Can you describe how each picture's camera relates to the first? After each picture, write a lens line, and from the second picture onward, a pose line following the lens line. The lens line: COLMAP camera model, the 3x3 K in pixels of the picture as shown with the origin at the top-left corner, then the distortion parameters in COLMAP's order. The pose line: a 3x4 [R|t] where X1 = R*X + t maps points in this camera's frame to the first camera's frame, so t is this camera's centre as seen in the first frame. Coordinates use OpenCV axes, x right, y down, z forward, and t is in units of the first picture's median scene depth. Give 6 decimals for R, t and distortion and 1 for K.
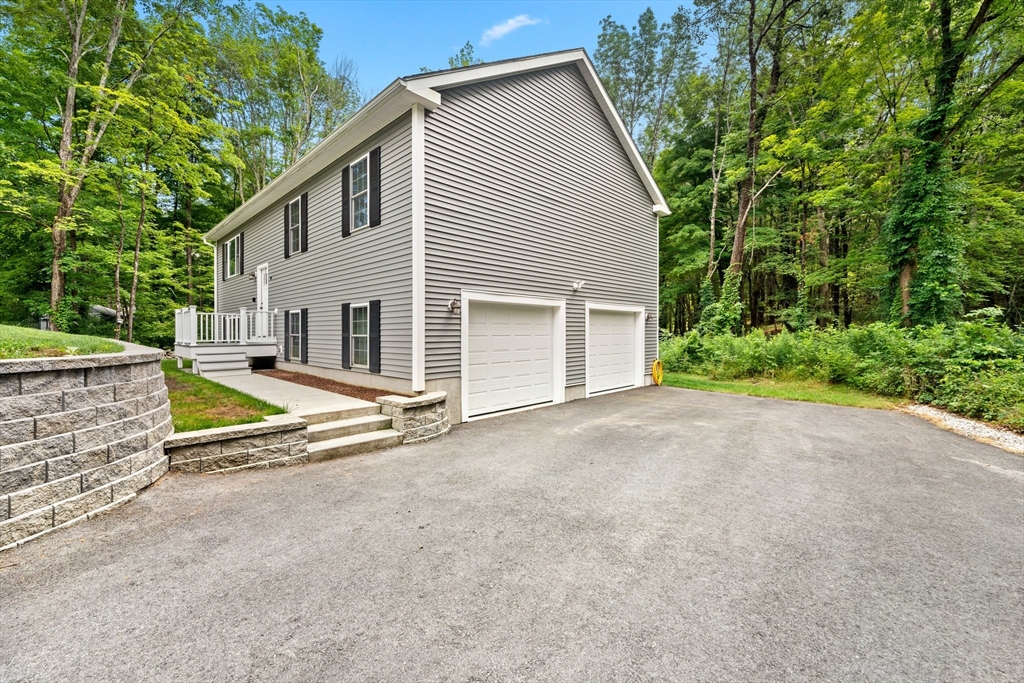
lens RADIAL K [[418.8, 0, 512.7], [0, 418.8, 332.1], [0, 0, 1]] dist [-0.000739, -0.000137]
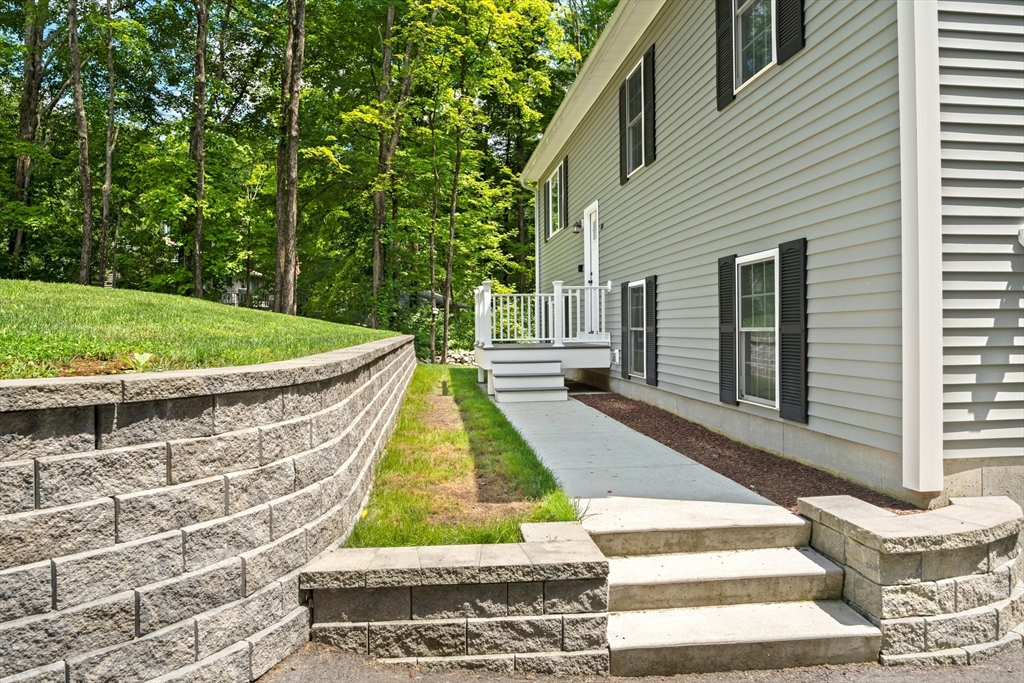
lens RADIAL K [[730.0, 0, 515.5], [0, 730.0, 324.8], [0, 0, 1]] dist [-0.009697, -0.005416]
pose [[0.774785, -0.007145, -0.632184, -0.111163], [0.007124, 0.999971, -0.002571, 0.004480], [0.632184, -0.002512, 0.774814, 0.344291]]
